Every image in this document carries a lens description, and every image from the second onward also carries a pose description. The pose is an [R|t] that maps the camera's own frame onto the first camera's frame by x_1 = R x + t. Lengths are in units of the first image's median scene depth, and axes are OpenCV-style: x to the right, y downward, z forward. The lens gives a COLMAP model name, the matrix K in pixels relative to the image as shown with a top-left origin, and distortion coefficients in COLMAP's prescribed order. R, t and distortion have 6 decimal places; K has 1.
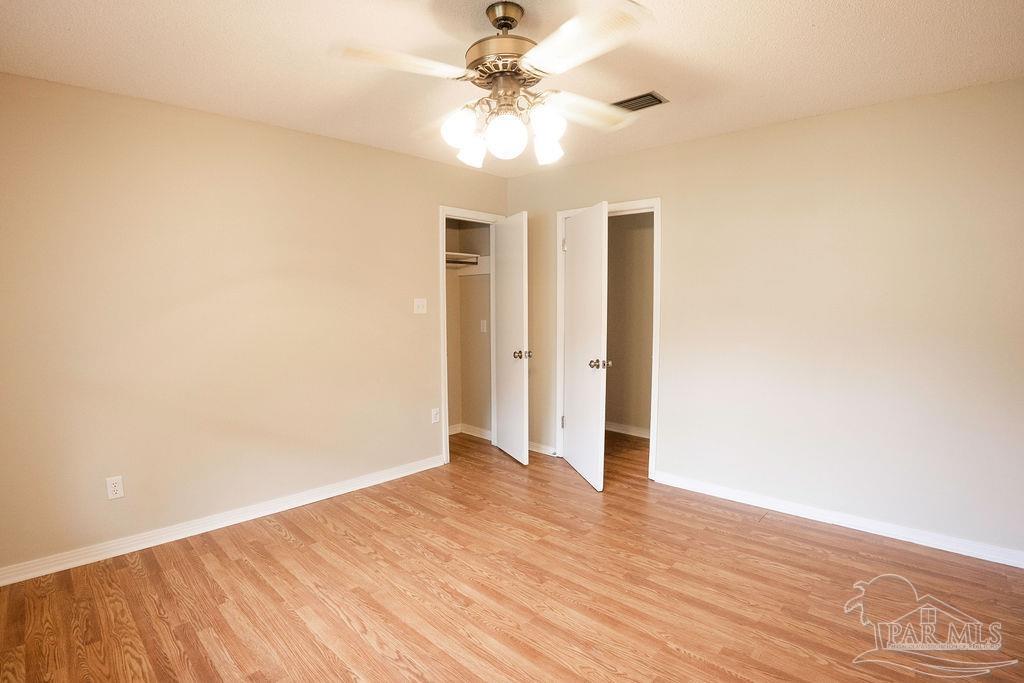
lens RADIAL K [[491.6, 0, 511.6], [0, 491.6, 336.9], [0, 0, 1]] dist [-0.110987, 0.020171]
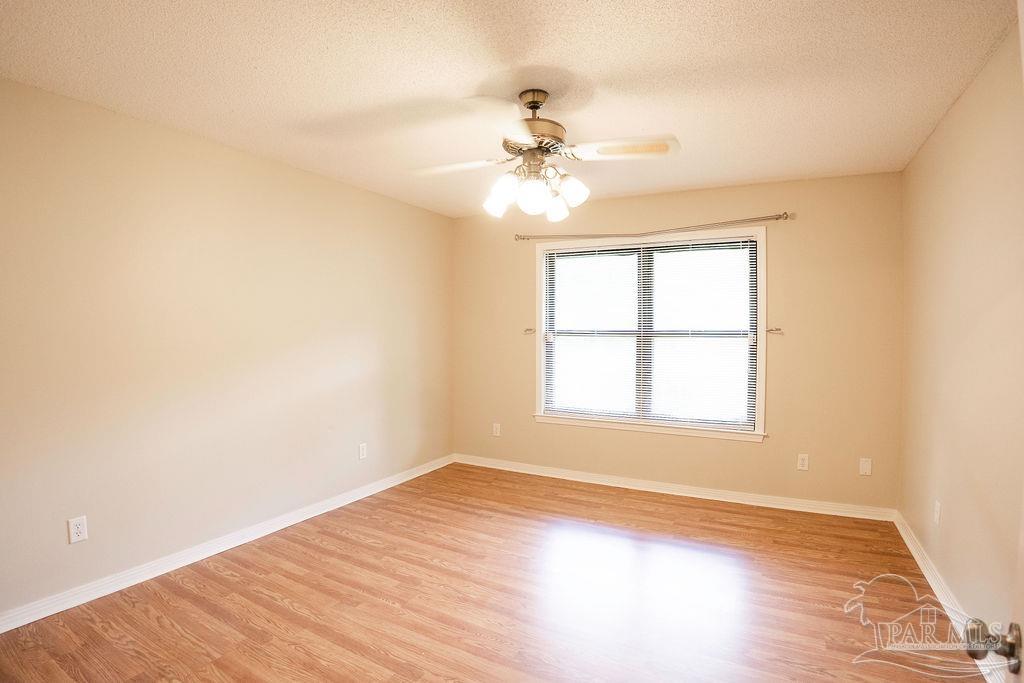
lens RADIAL K [[491.6, 0, 511.6], [0, 491.6, 336.9], [0, 0, 1]] dist [-0.110987, 0.020171]
pose [[-0.966618, 0.007897, -0.256101, 0.339631], [-0.014455, 0.996252, 0.085279, -0.149845], [0.255815, 0.086134, -0.962881, 2.064477]]
